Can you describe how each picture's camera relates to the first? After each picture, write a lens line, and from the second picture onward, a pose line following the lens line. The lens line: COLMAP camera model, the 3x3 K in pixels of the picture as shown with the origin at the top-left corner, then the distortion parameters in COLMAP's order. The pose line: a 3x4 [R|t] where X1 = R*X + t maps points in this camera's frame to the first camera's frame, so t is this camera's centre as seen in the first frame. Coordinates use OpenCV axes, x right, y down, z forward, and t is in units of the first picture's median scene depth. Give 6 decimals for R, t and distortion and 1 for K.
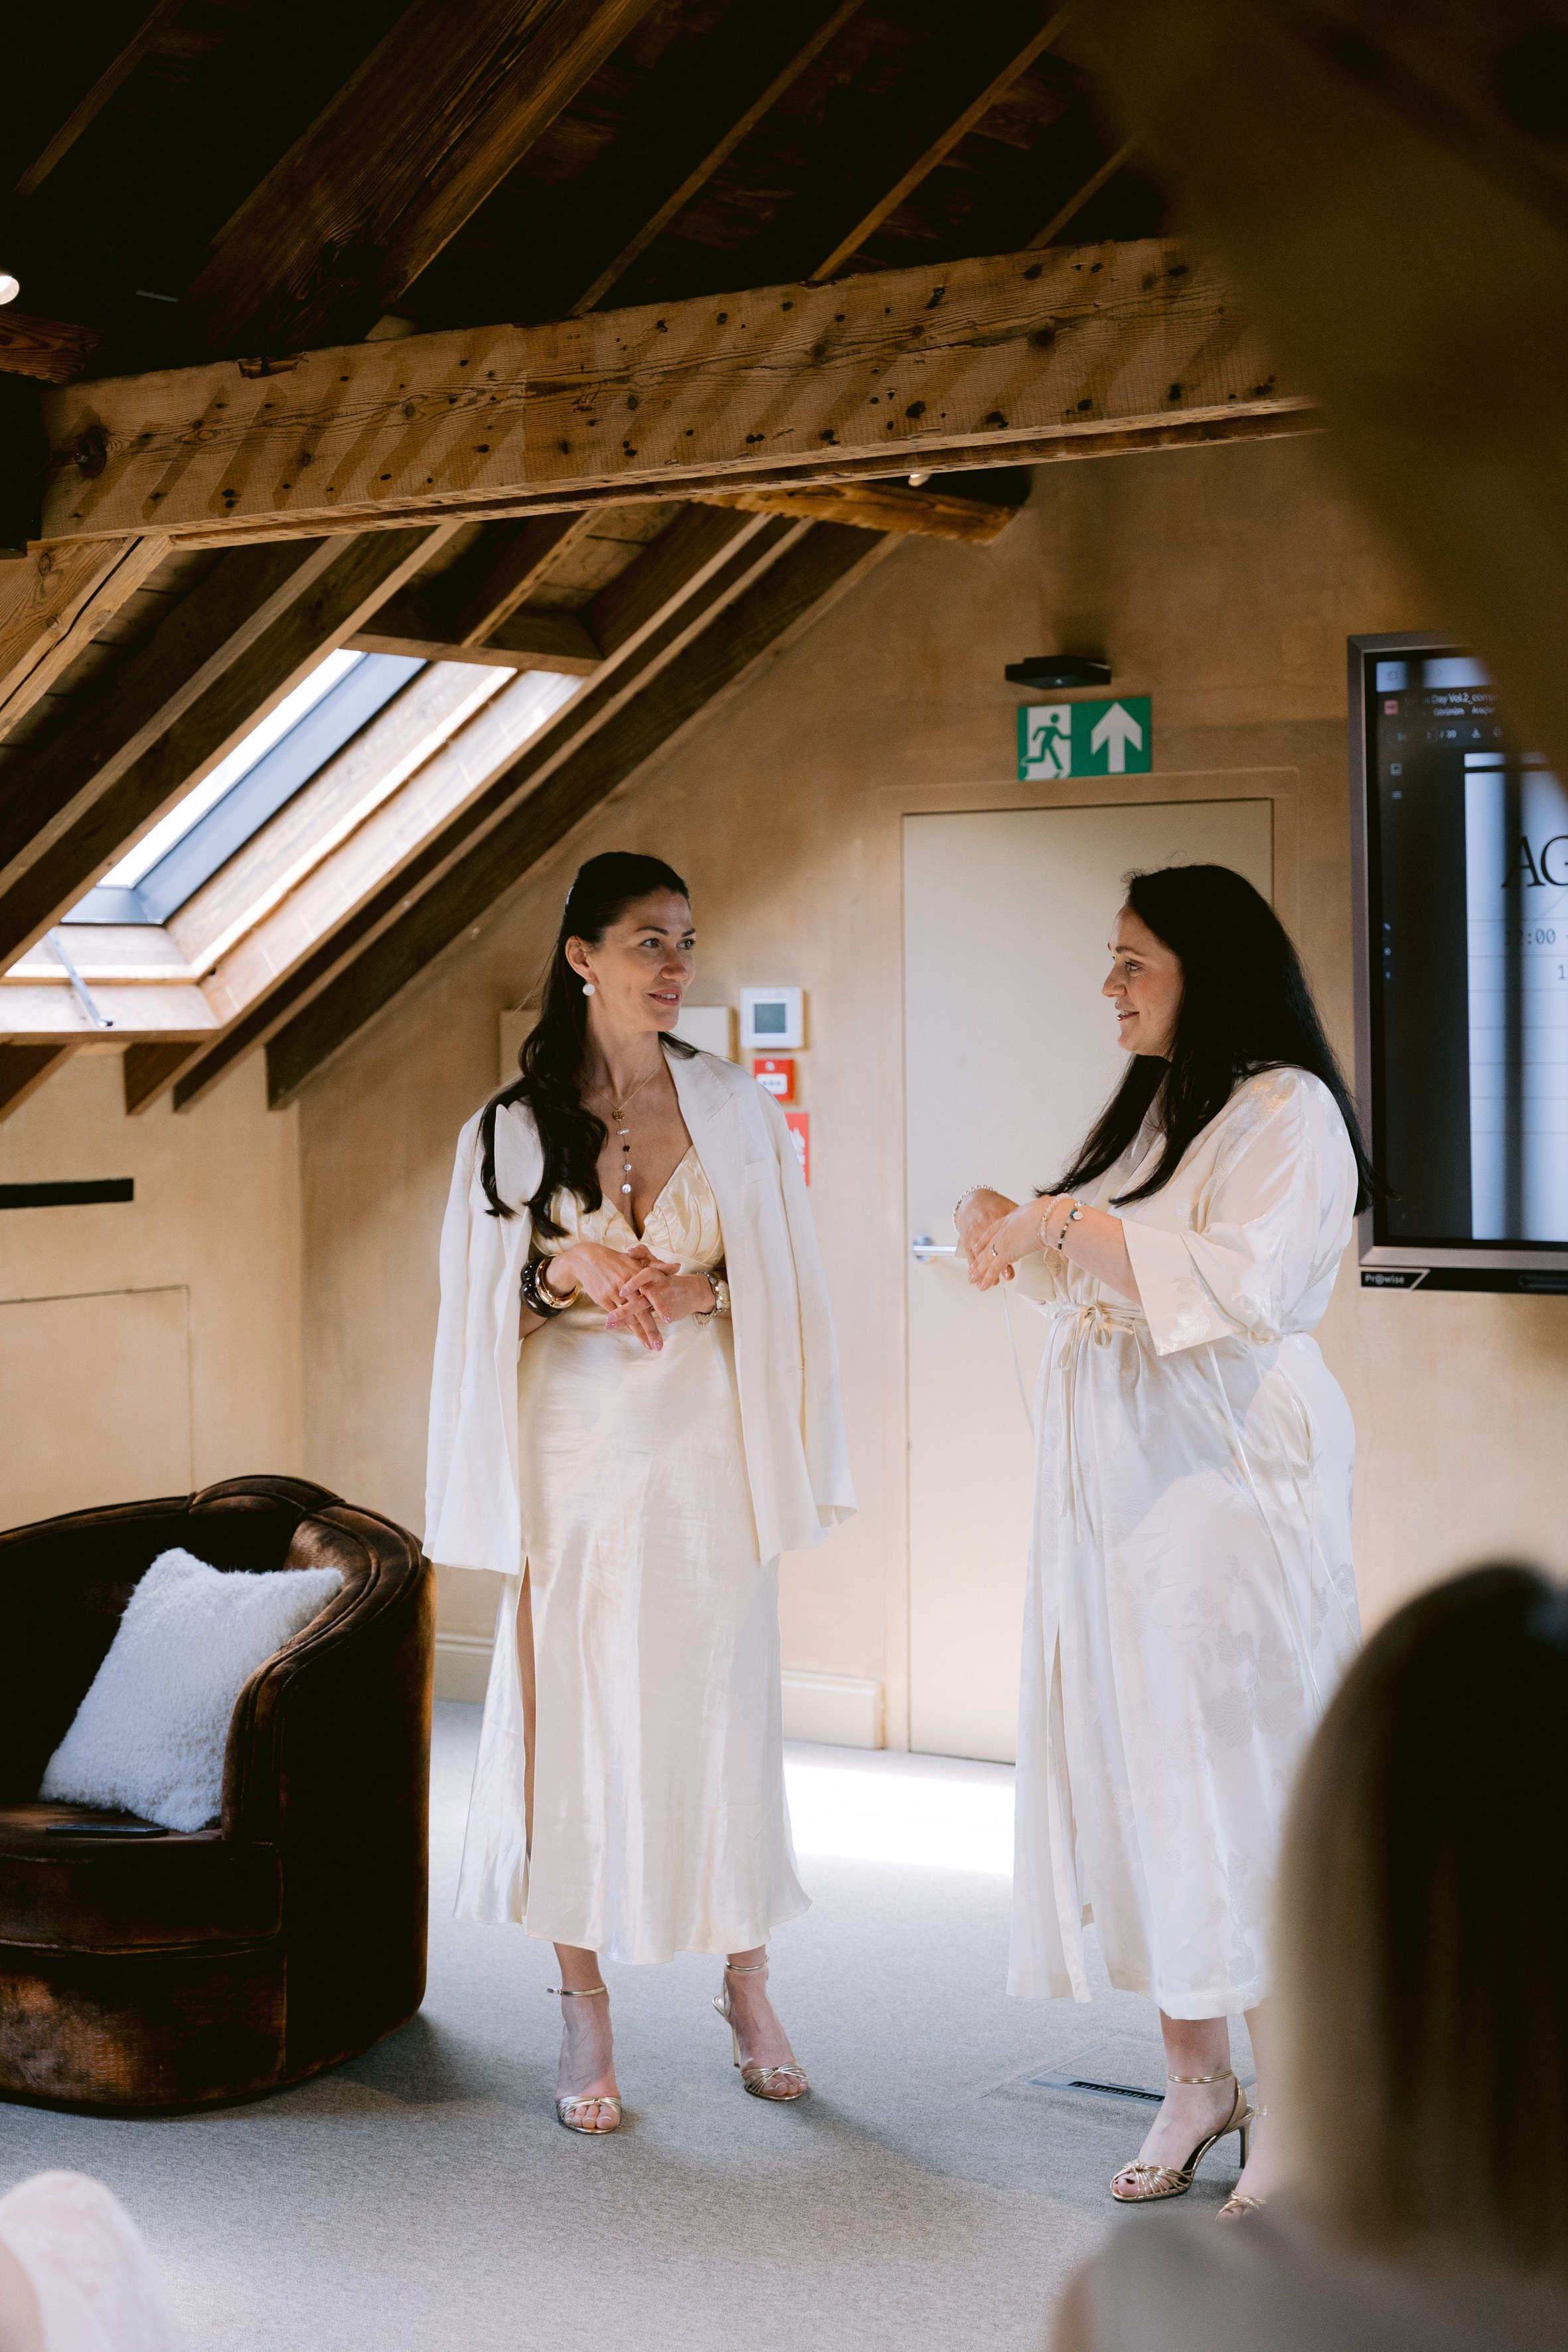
lens RADIAL K [[3669.9, 0, 834.1], [0, 3669.9, 1173.9], [0, 0, 1]] dist [0.003132, 0.088049]
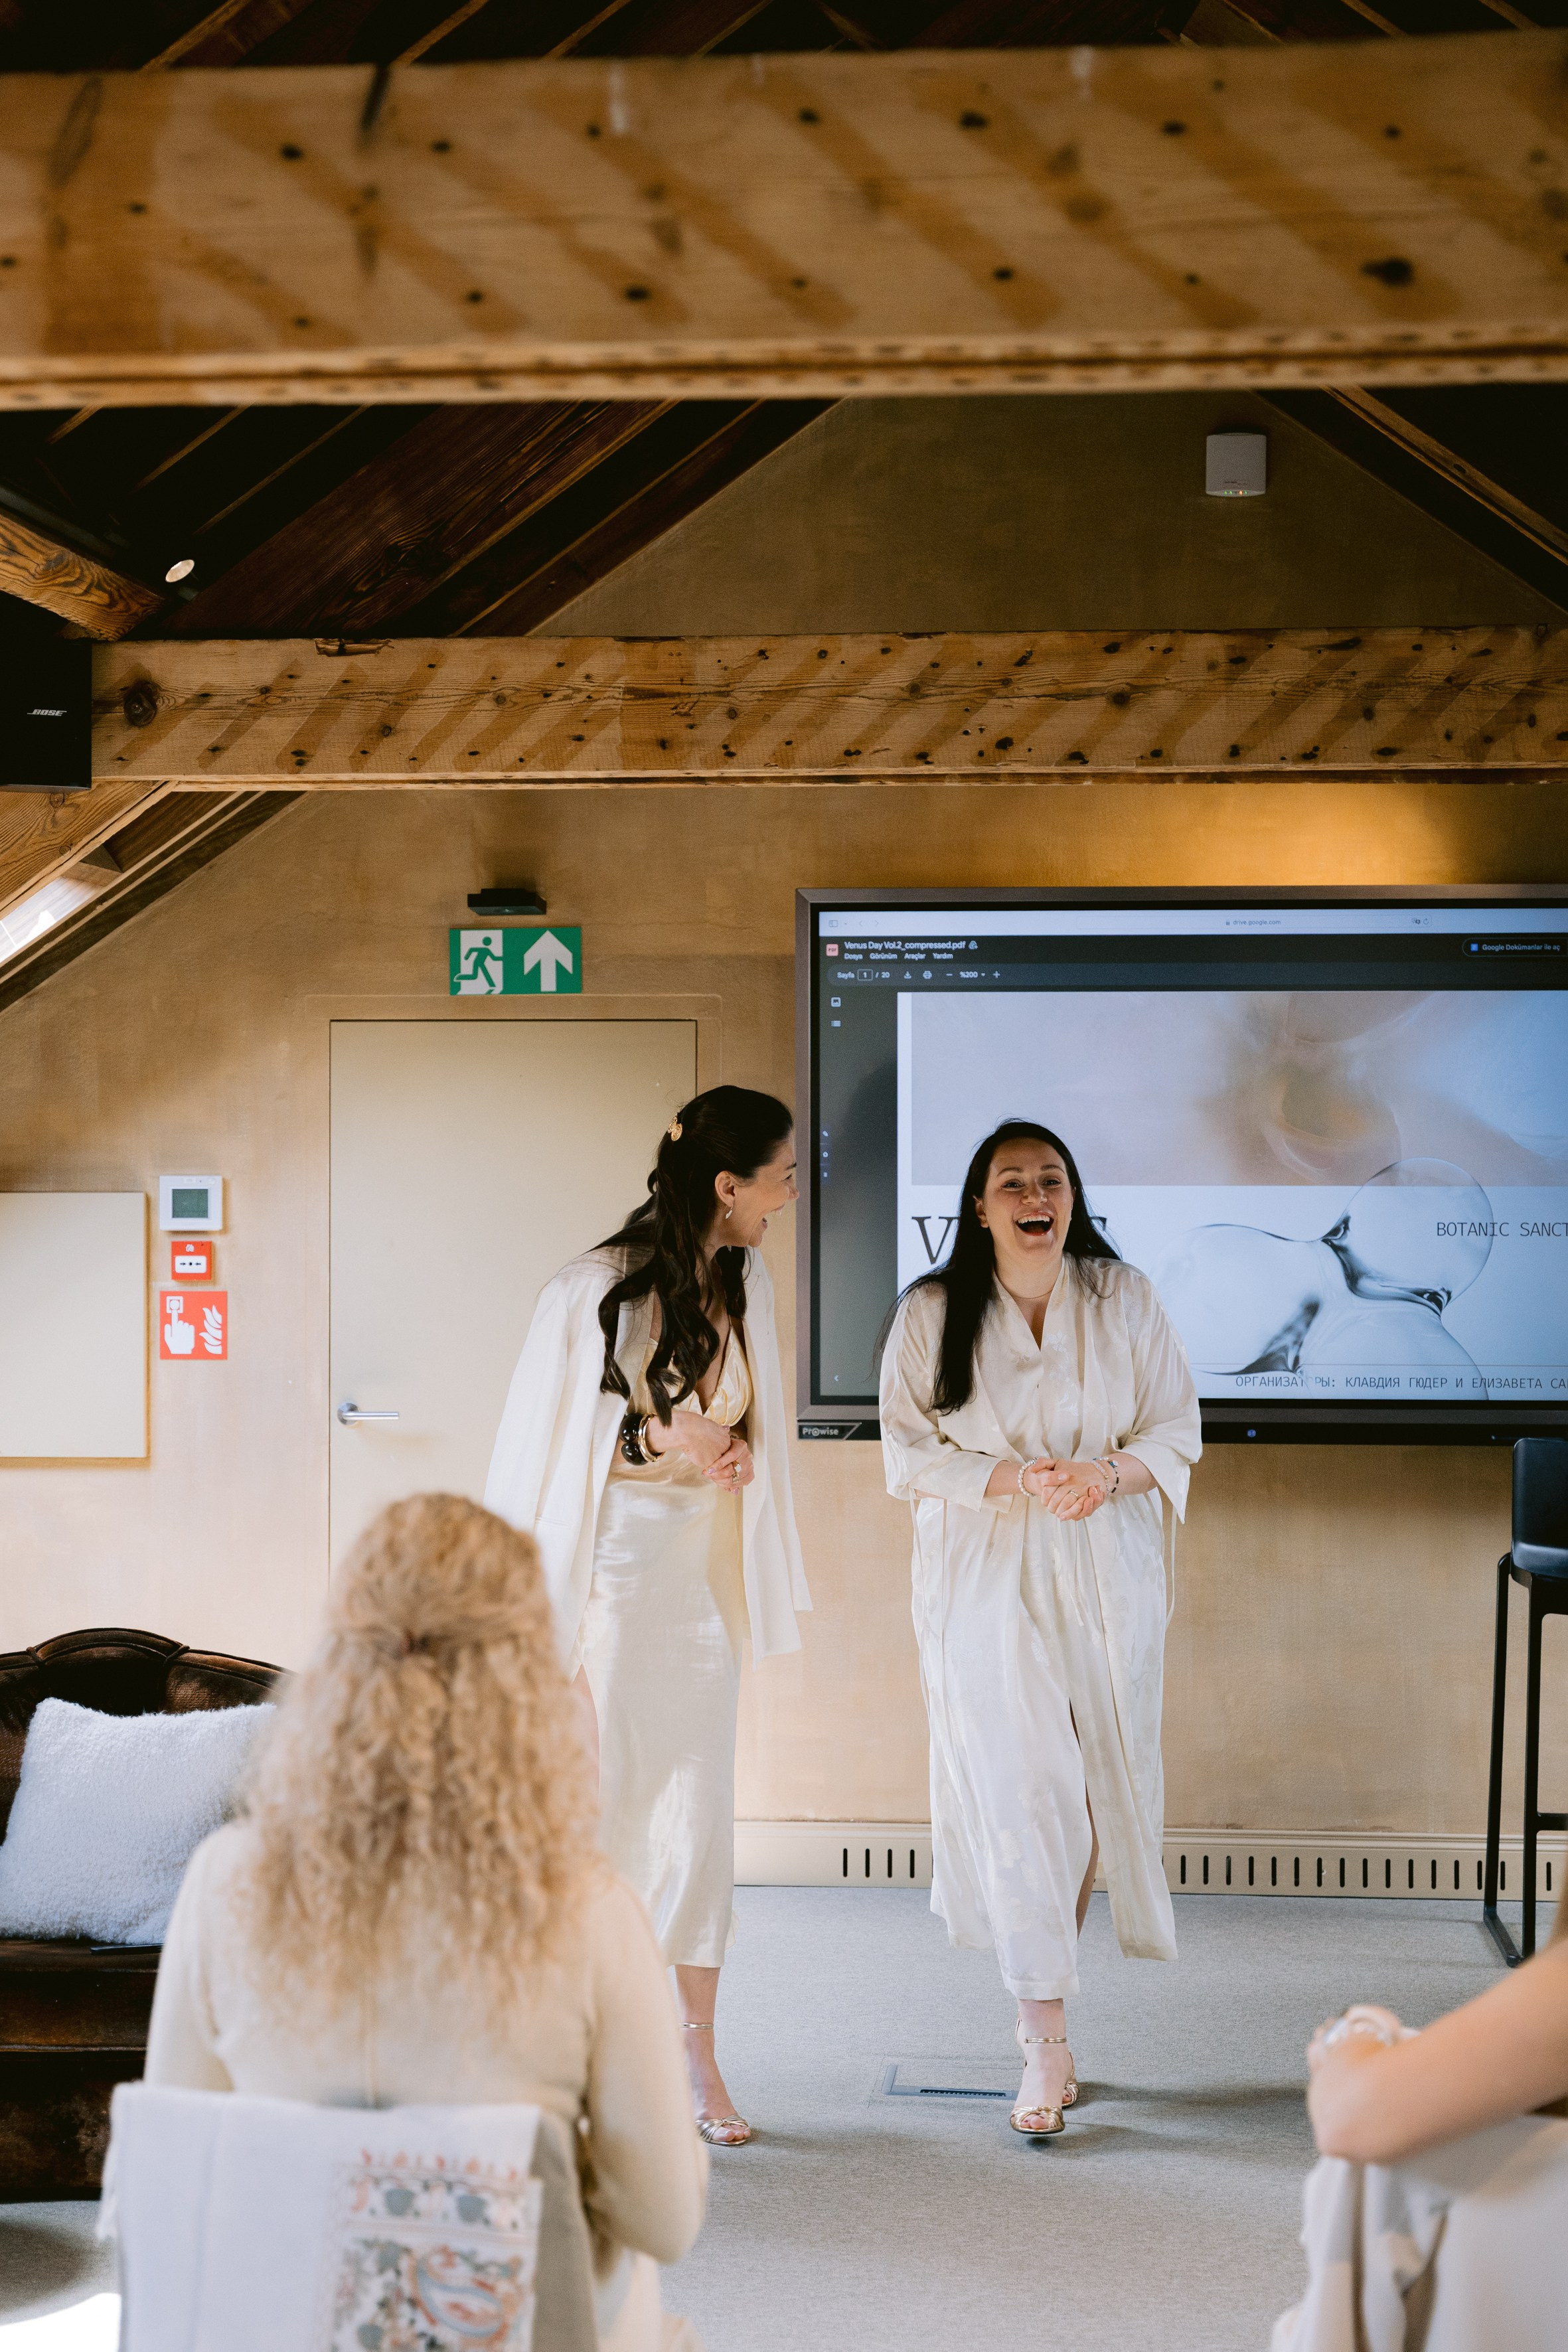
lens RADIAL K [[3853.8, 0, 784.0], [0, 3853.8, 1176.0], [0, 0, 1]] dist [0.003528, 0.198148]
pose [[0.888259, 0.012282, 0.459178, -0.580423], [0.007969, 0.999080, -0.042137, -0.002137], [-0.459273, 0.041088, 0.887344, -0.128364]]
